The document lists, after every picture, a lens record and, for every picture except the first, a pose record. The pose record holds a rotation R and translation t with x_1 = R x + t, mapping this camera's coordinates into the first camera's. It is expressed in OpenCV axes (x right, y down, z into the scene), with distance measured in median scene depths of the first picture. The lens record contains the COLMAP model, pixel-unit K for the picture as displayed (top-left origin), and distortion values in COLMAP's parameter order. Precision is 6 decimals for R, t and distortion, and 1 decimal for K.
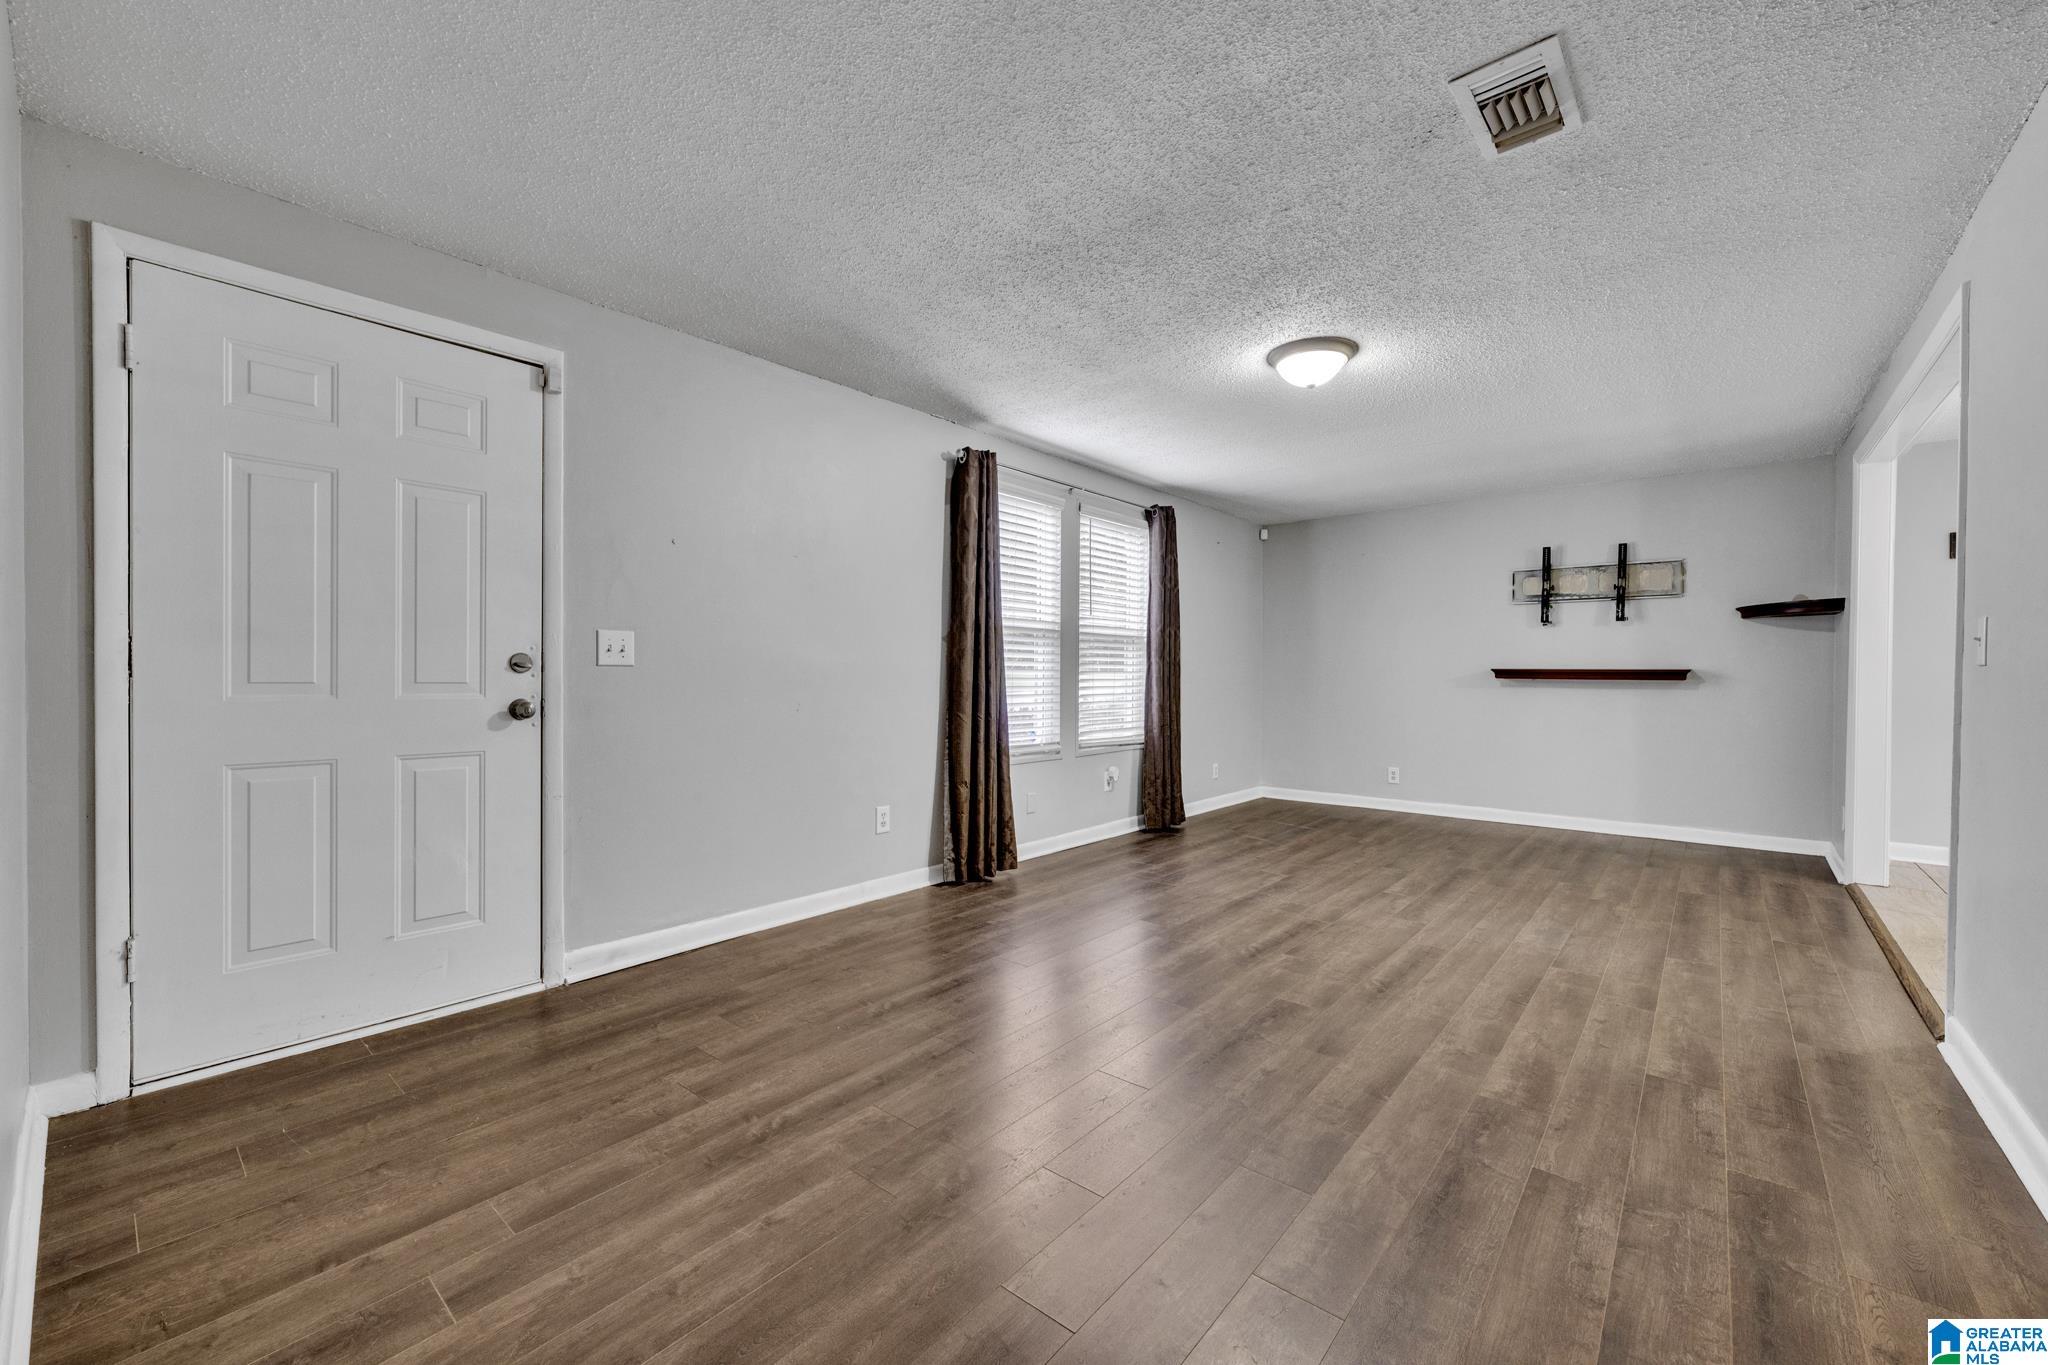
lens RADIAL K [[804.7, 0, 1017.2], [0, 804.7, 685.7], [0, 0, 1]] dist [0.001969, 0.000205]
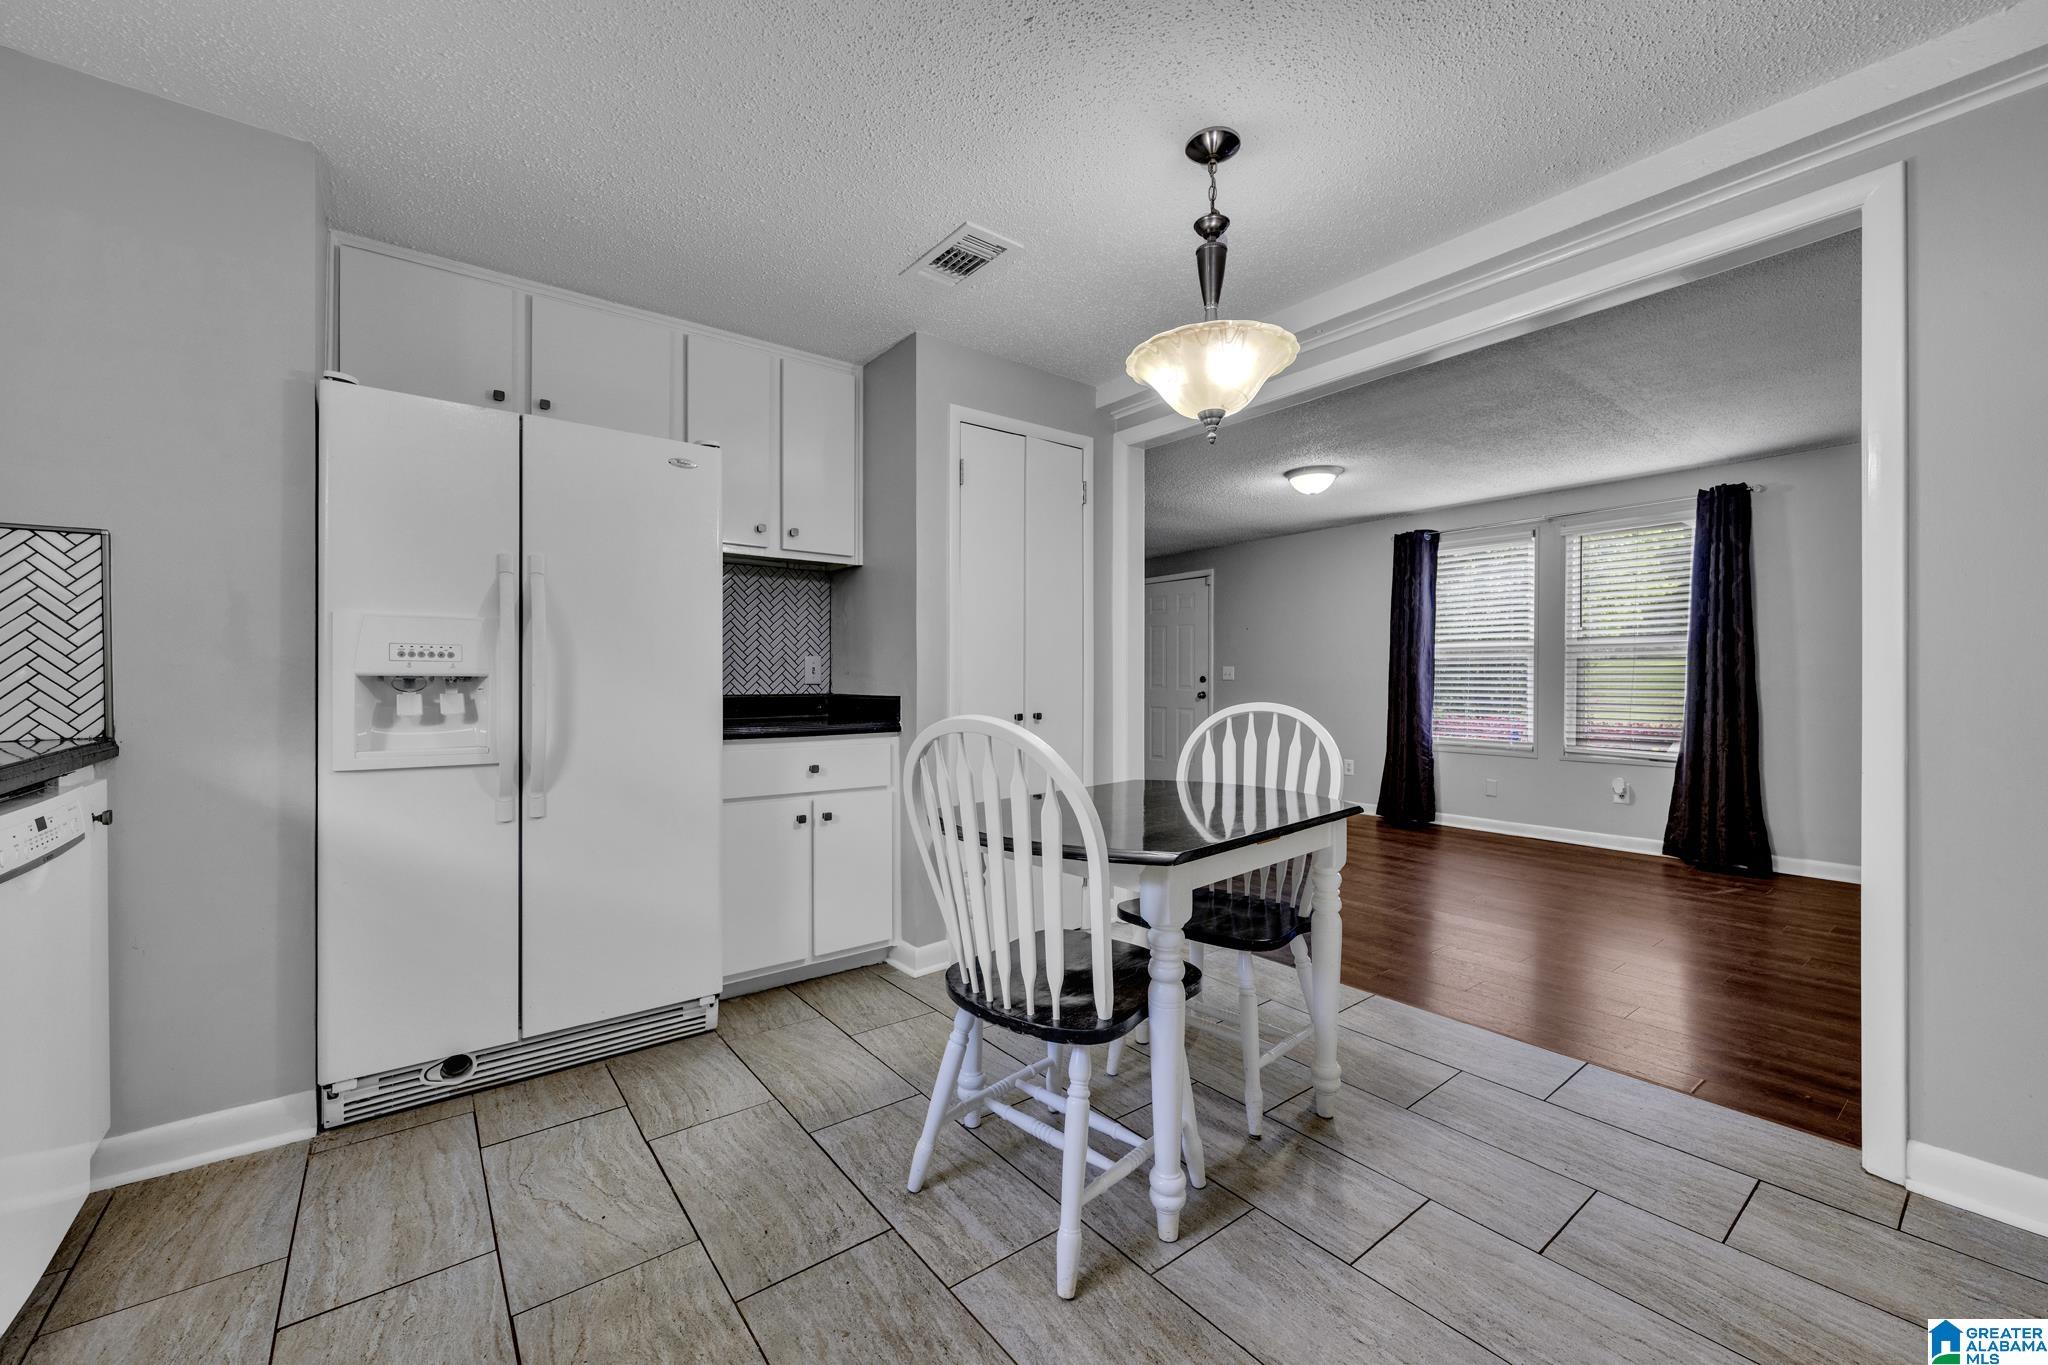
lens RADIAL K [[804.7, 0, 1017.2], [0, 804.7, 685.7], [0, 0, 1]] dist [0.001969, 0.000205]
pose [[-0.207272, 0.002214, -0.978281, 2.066637], [-0.016797, 0.999842, 0.005821, -0.009298], [0.978139, 0.017639, -0.207202, 0.811235]]
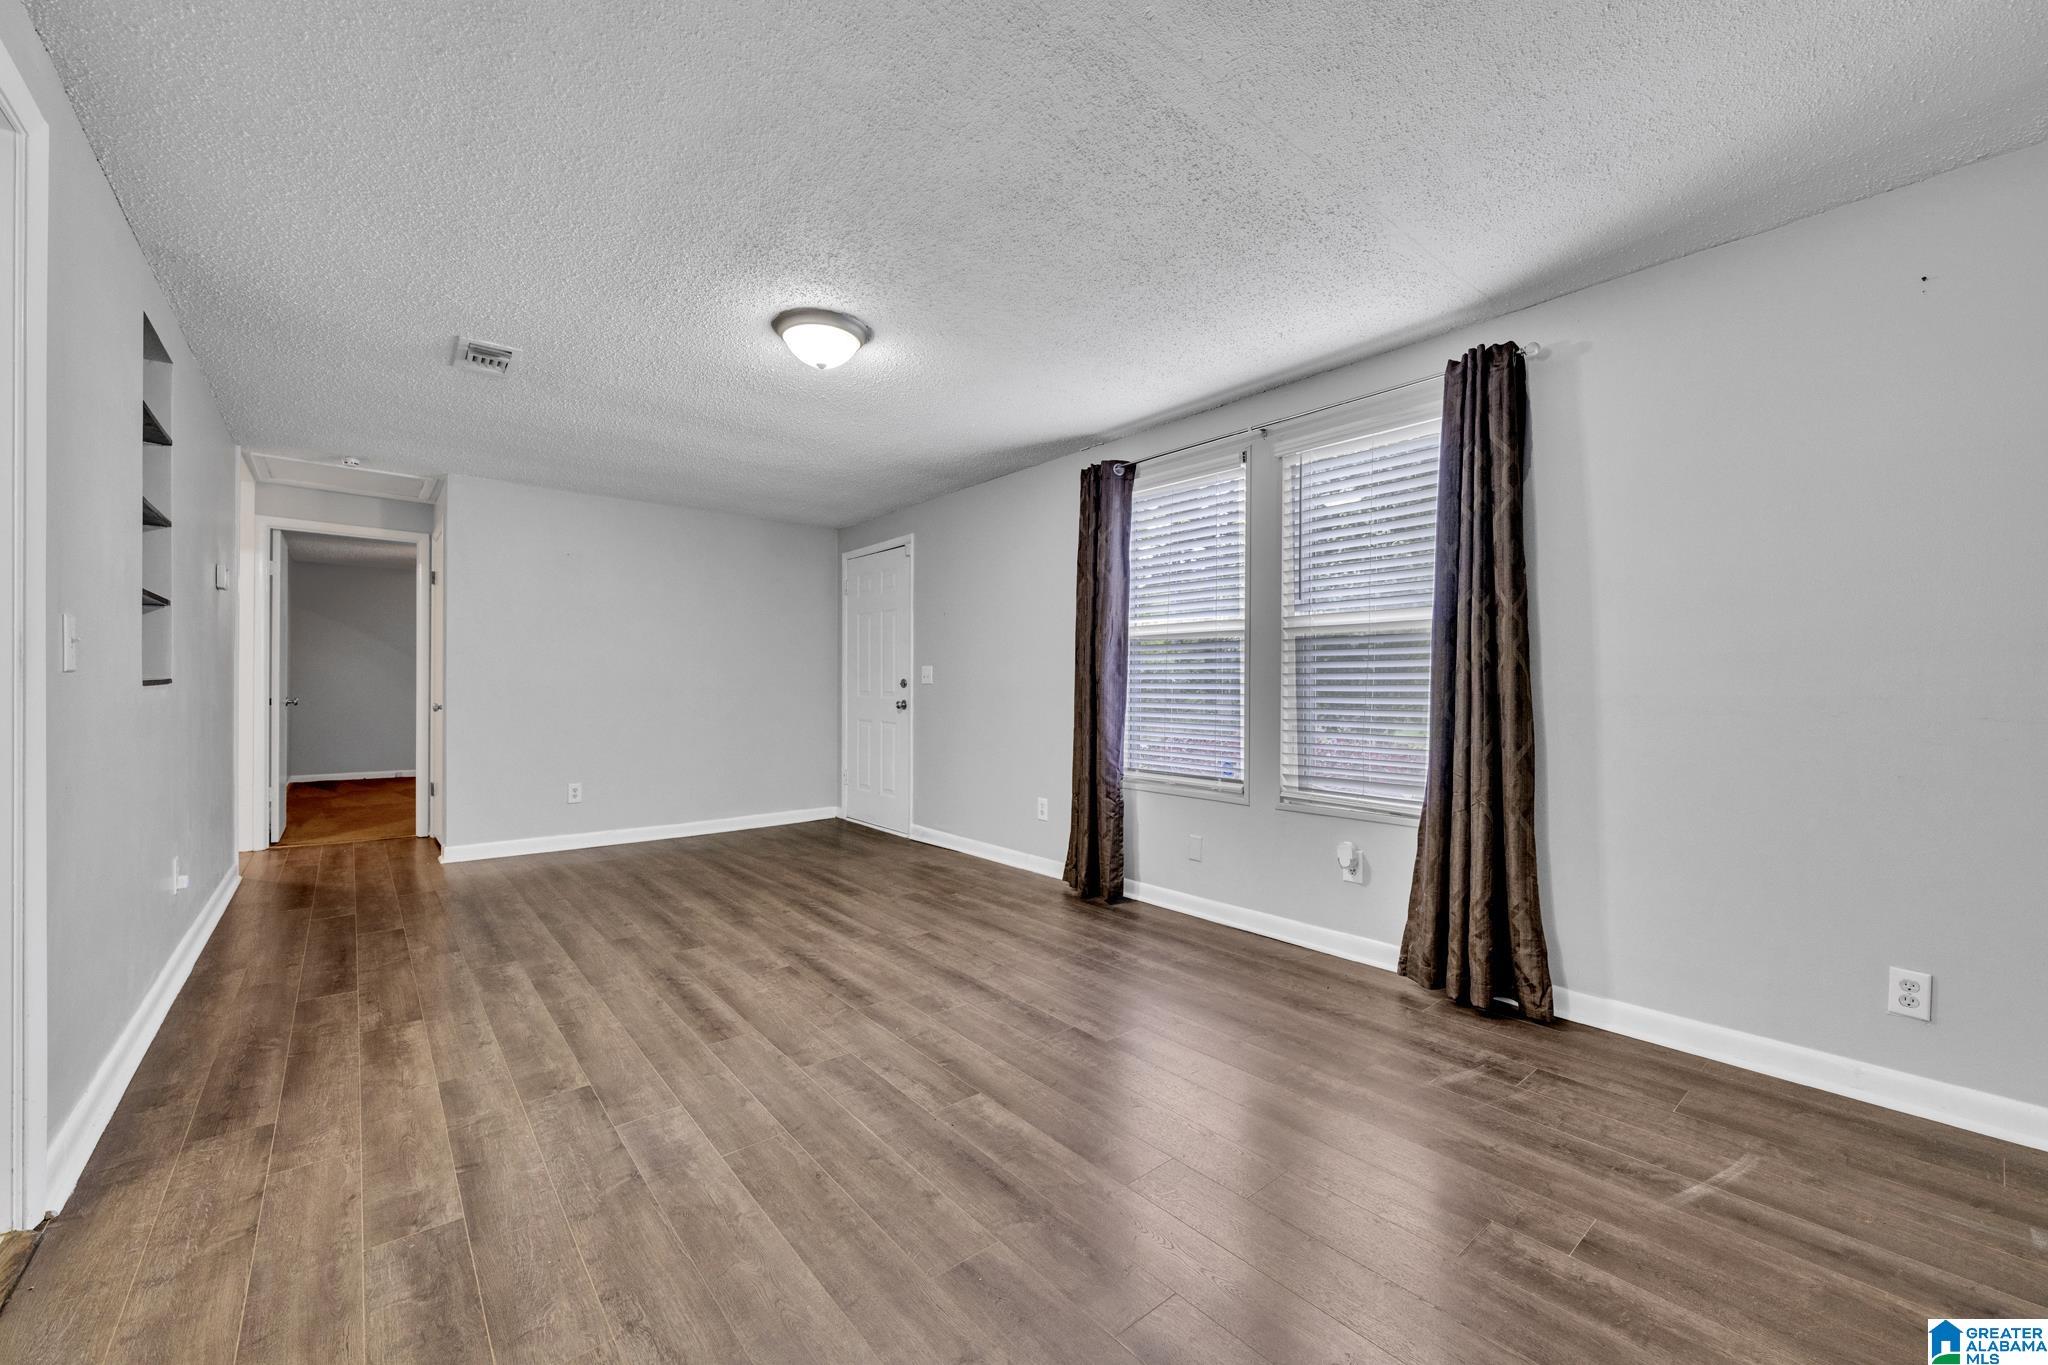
lens RADIAL K [[796.1, 0, 1028.8], [0, 796.1, 690.4], [0, 0, 1]] dist [0.000921, 0.000141]
pose [[-0.153715, -0.000402, -0.988115, 1.256696], [-0.018012, 0.999835, 0.002395, -0.018132], [0.987951, 0.018166, -0.153697, 1.430655]]
